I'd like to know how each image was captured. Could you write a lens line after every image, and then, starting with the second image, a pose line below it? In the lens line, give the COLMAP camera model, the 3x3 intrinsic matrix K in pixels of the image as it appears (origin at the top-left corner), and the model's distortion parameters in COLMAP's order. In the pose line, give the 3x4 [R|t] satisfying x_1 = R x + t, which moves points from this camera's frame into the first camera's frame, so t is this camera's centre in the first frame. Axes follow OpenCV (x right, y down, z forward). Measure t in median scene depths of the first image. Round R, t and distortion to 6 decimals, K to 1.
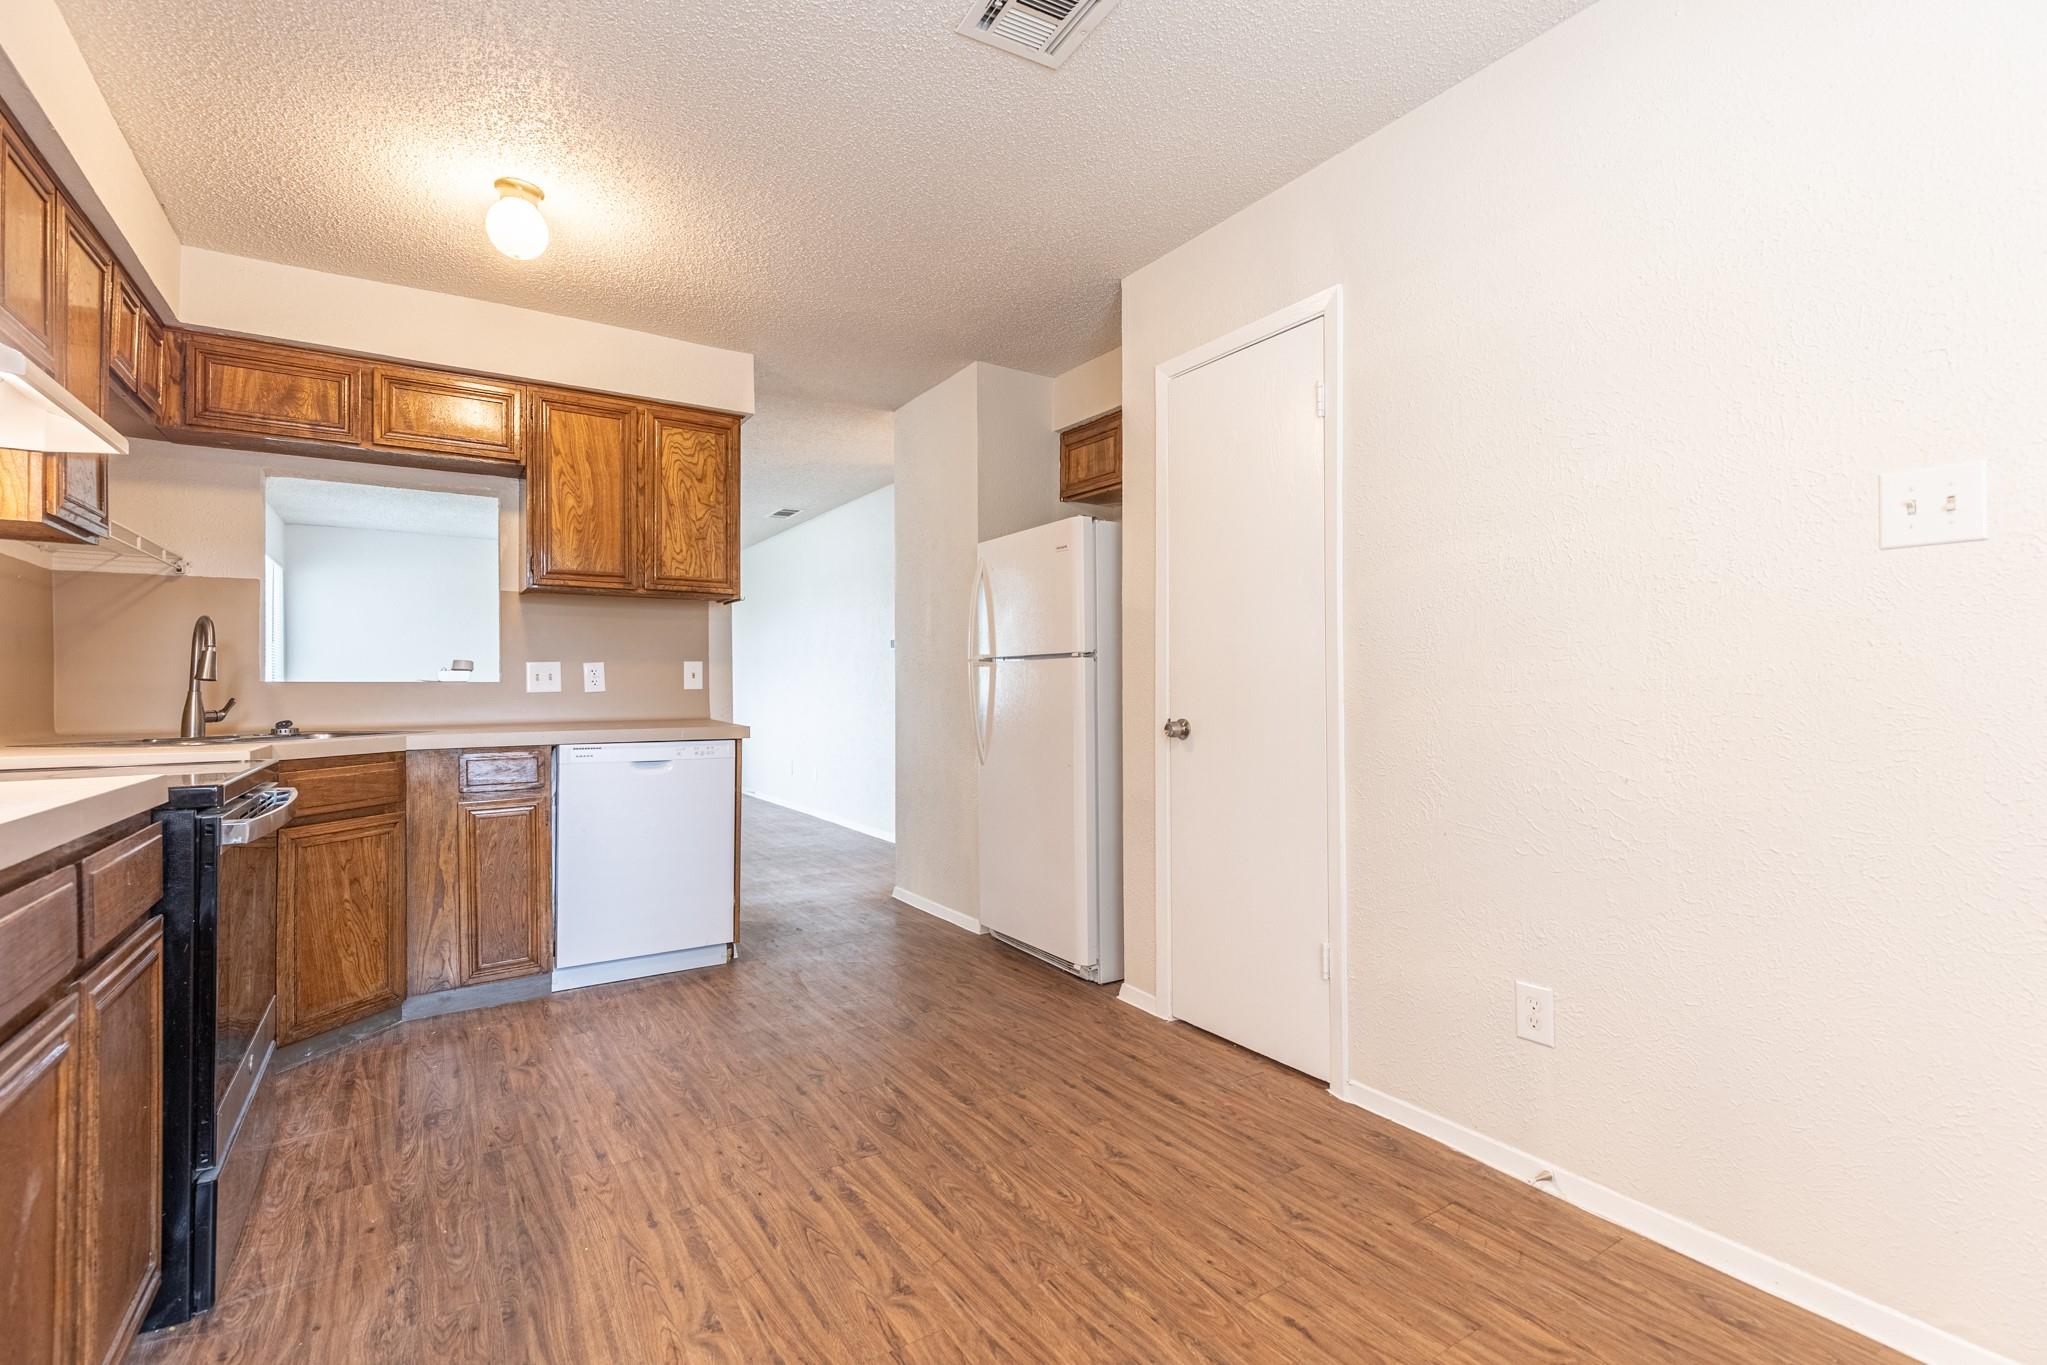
lens RADIAL K [[922.6, 0, 1033.5], [0, 922.6, 677.4], [0, 0, 1]] dist [0.002268, -0.000180]
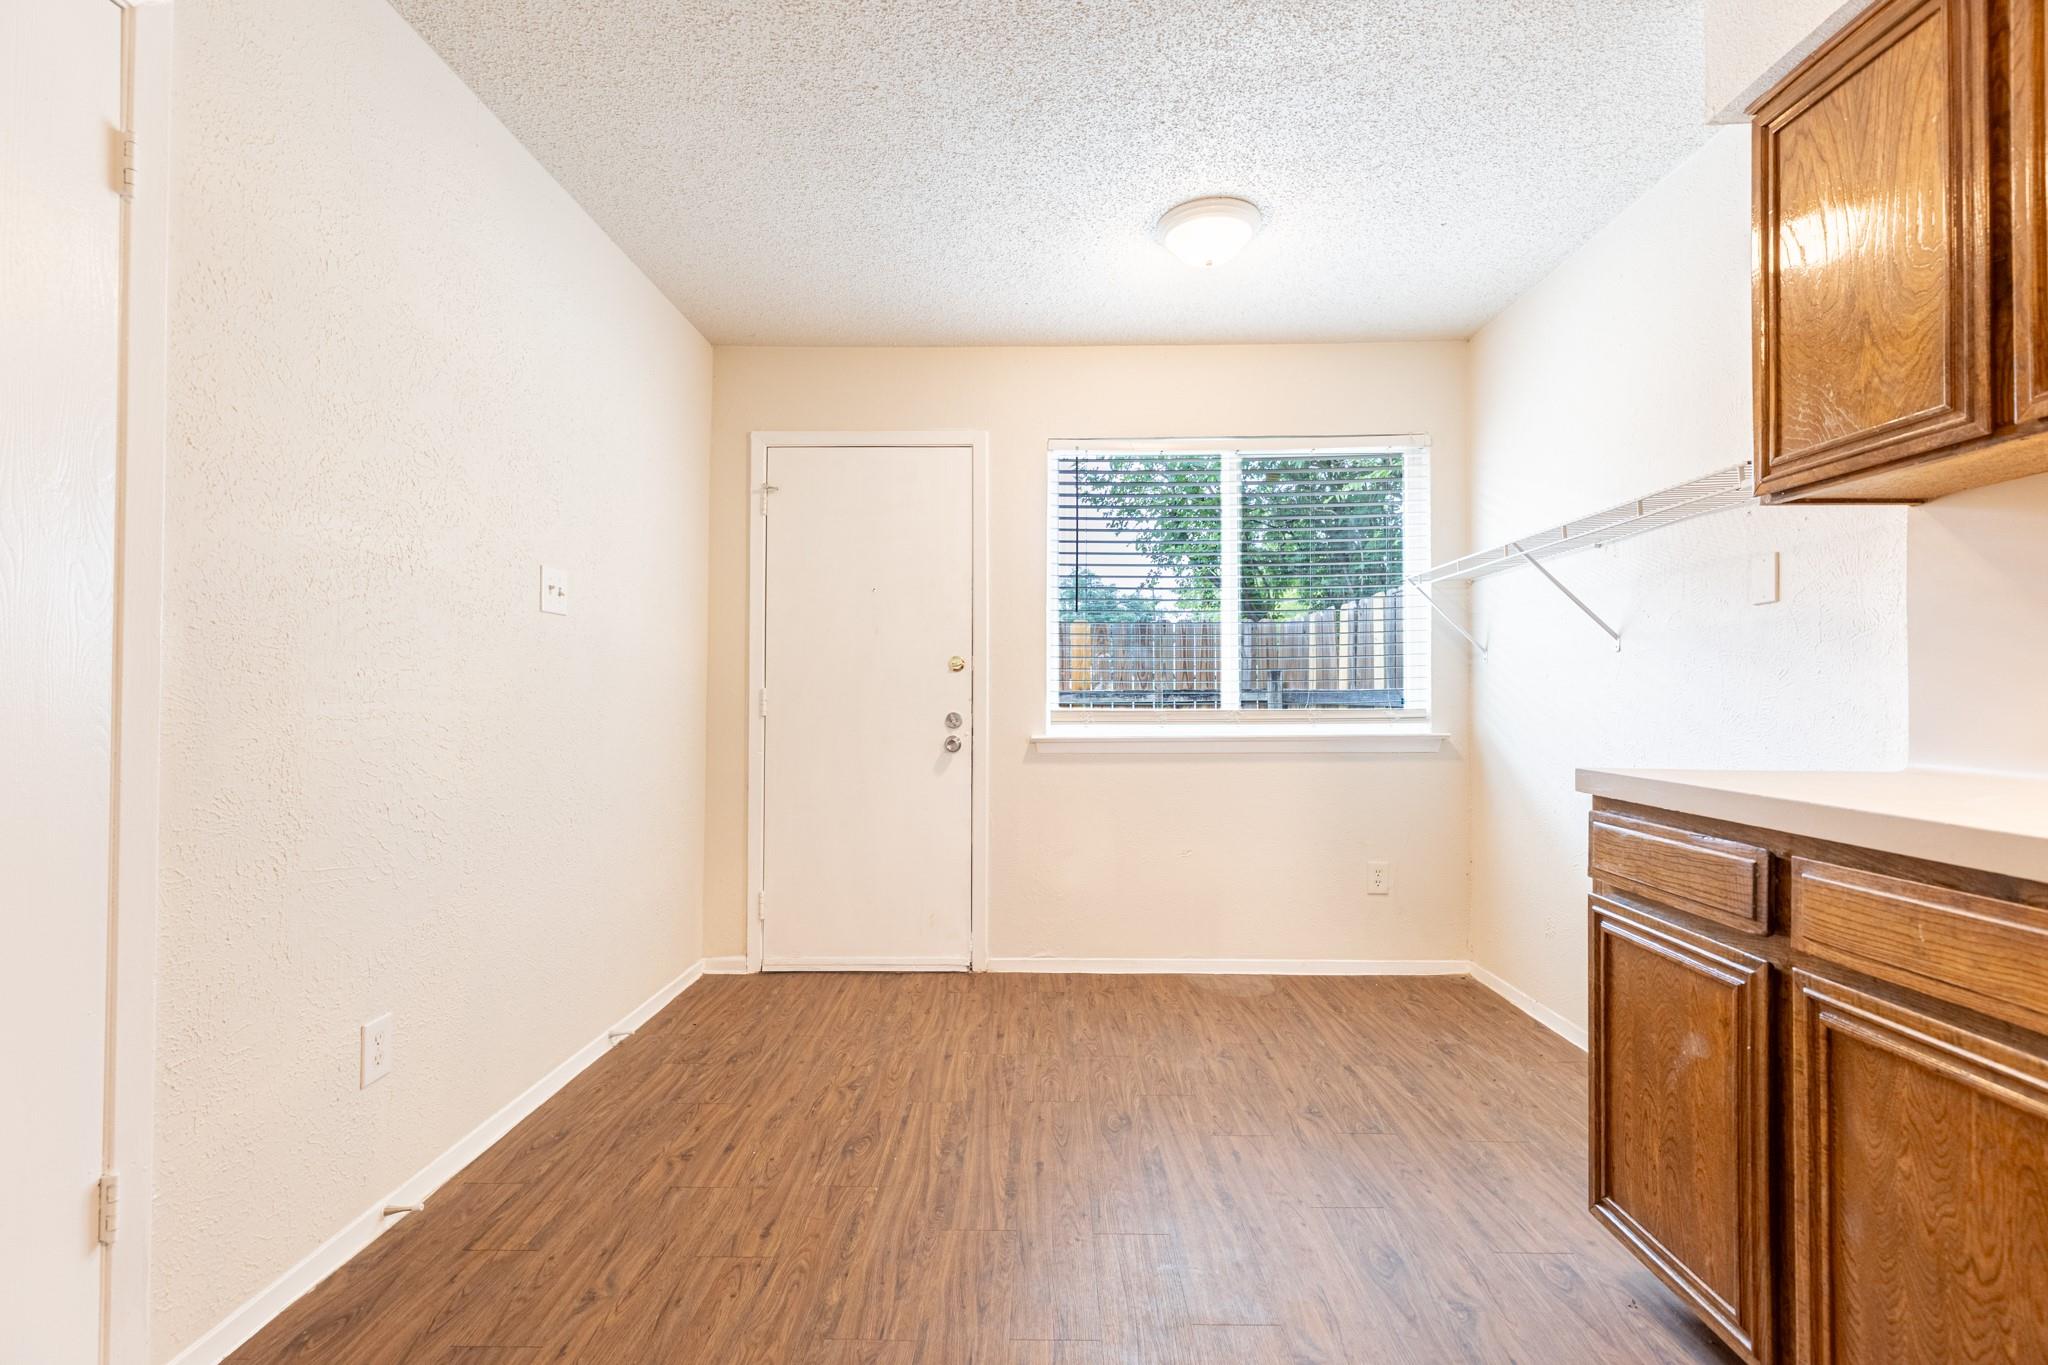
lens RADIAL K [[928.9, 0, 1030.3], [0, 928.9, 679.8], [0, 0, 1]] dist [0.006471, -0.000416]
pose [[-0.825048, 0.010311, 0.564969, -0.375681], [-0.006461, 0.999596, -0.027678, 0.010526], [-0.565026, -0.026486, -0.824648, 0.997372]]
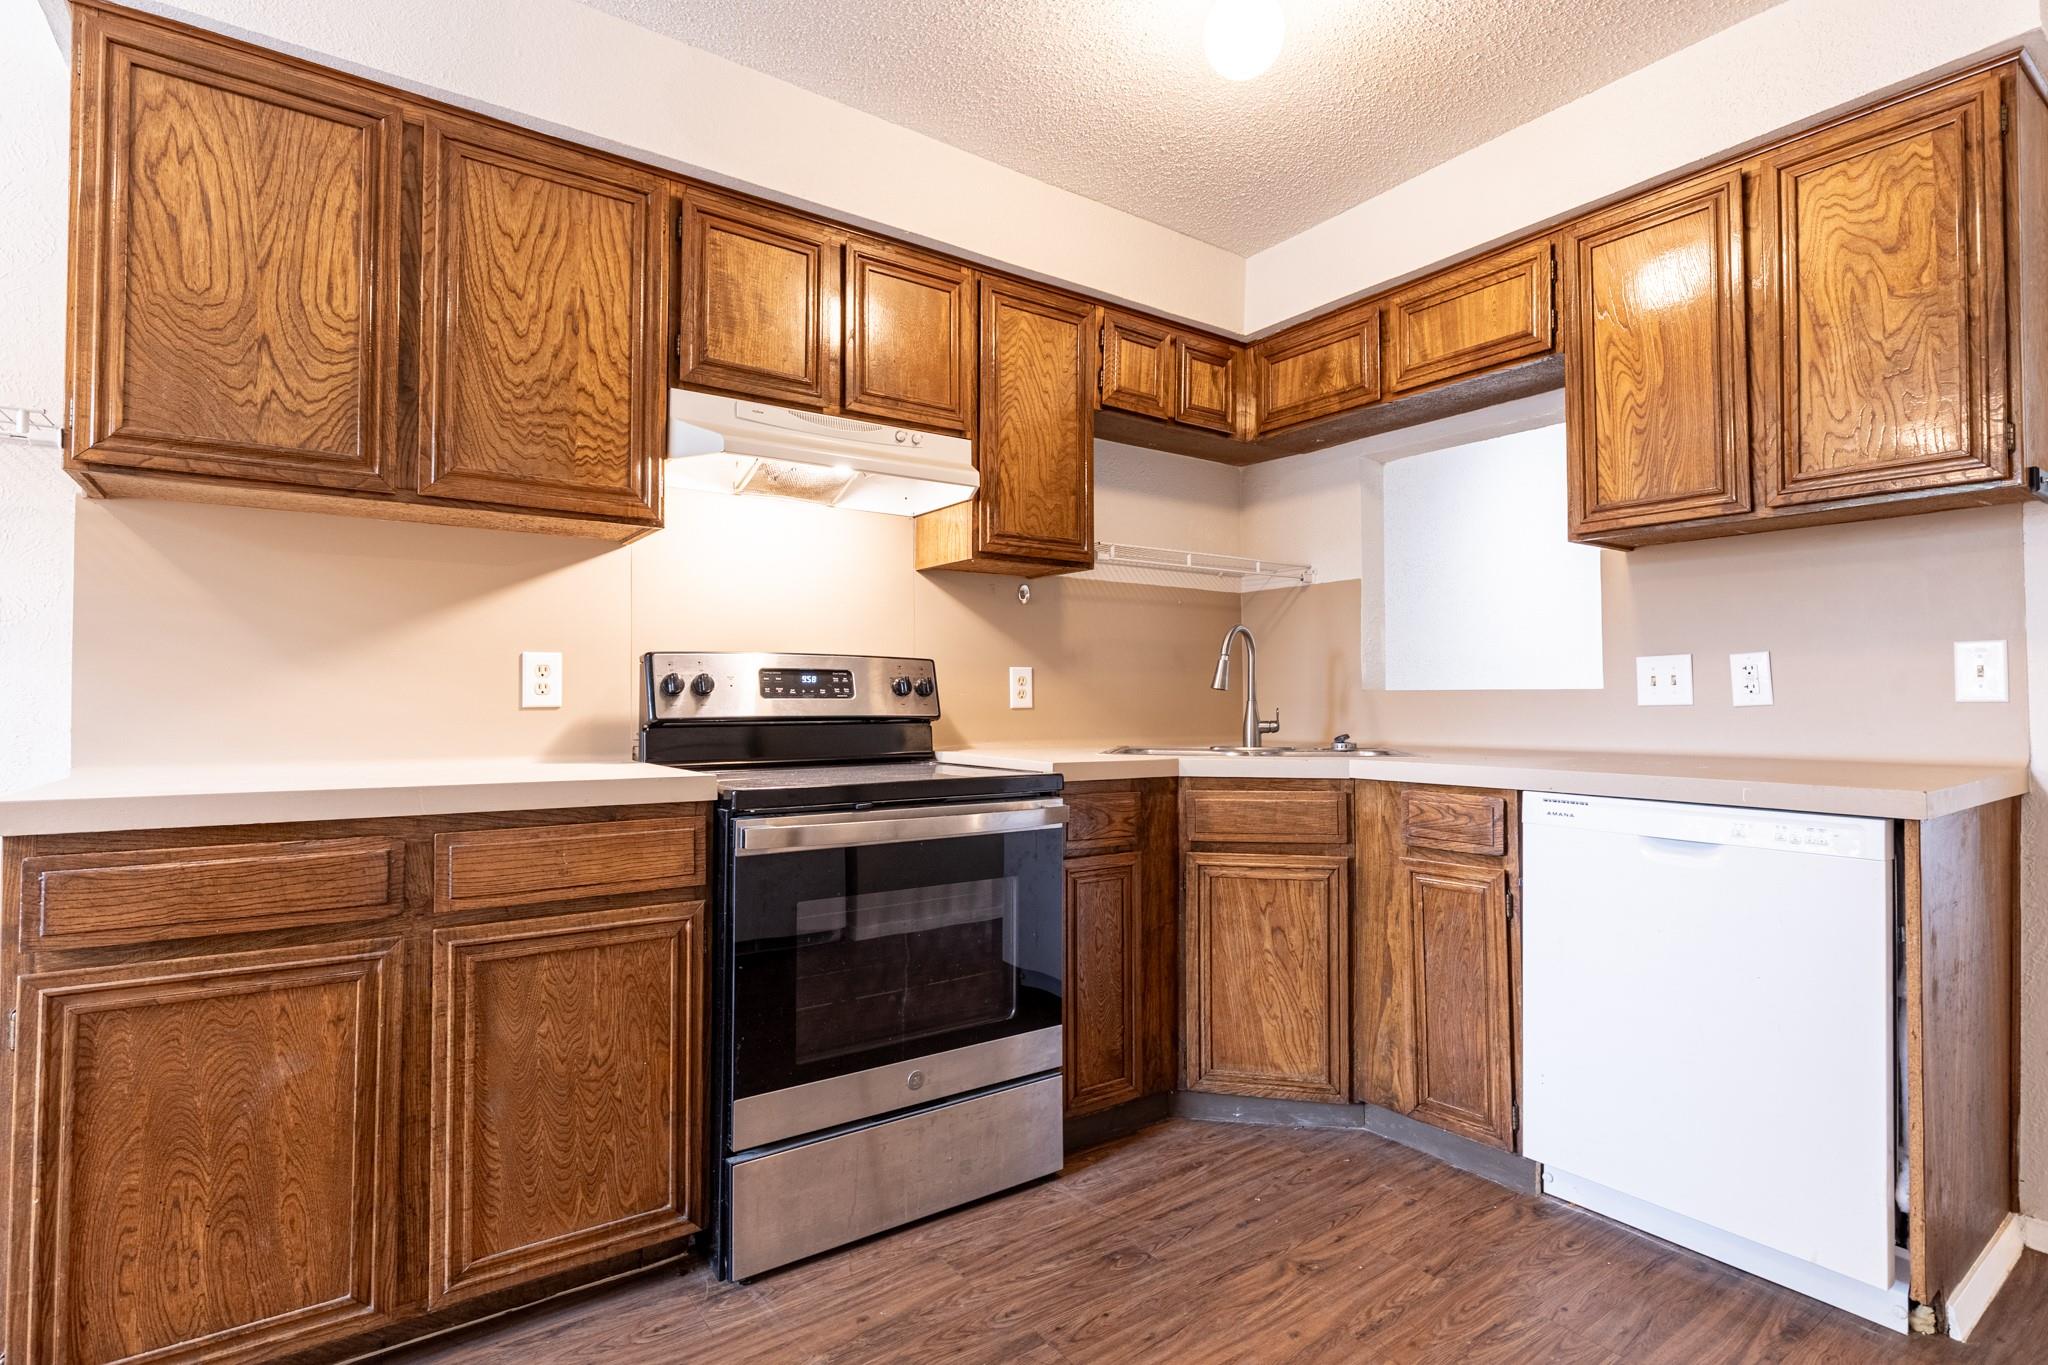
lens RADIAL K [[1005.0, 0, 1034.5], [0, 1005.0, 679.1], [0, 0, 1]] dist [-0.002626, 0.000523]
pose [[0.040394, -0.016005, -0.999056, 0.158578], [0.010862, 0.999820, -0.015579, 0.006077], [0.999125, -0.010223, 0.040561, 0.727992]]
